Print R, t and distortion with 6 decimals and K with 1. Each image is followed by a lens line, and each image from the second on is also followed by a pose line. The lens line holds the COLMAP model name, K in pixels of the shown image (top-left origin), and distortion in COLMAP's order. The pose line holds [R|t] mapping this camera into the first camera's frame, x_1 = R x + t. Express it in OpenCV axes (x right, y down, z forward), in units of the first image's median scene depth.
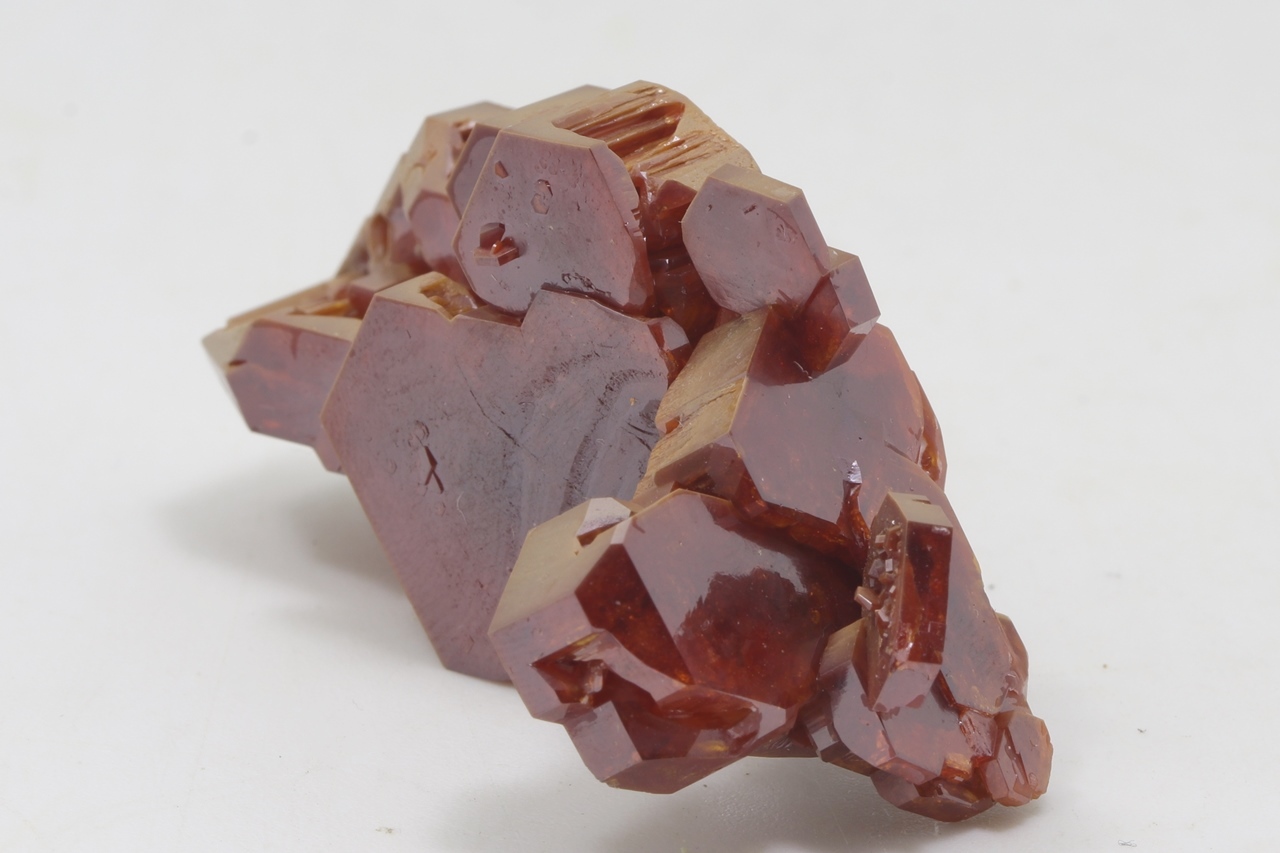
lens RADIAL K [[6079.0, 0, 640.0], [0, 6079.0, 426.7], [0, 0, 1]] dist [-0.254962, 0.000000]
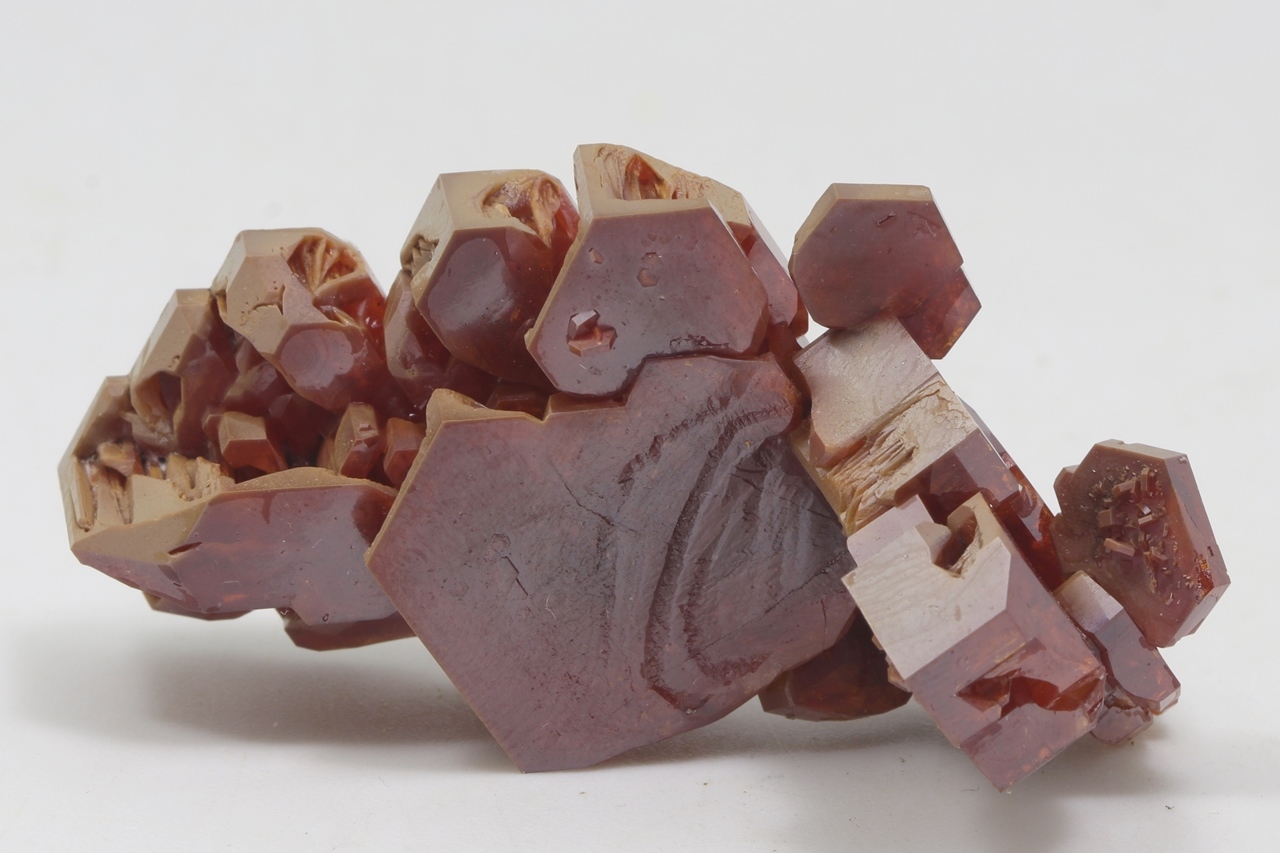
lens RADIAL K [[6079.0, 0, 640.0], [0, 6079.0, 426.9], [0, 0, 1]] dist [-0.254962, 0.000000]
pose [[0.882719, -0.288530, 0.370887, -0.388684], [0.287618, 0.955919, 0.059116, -0.071398], [-0.371595, 0.054491, 0.926794, 0.074204]]
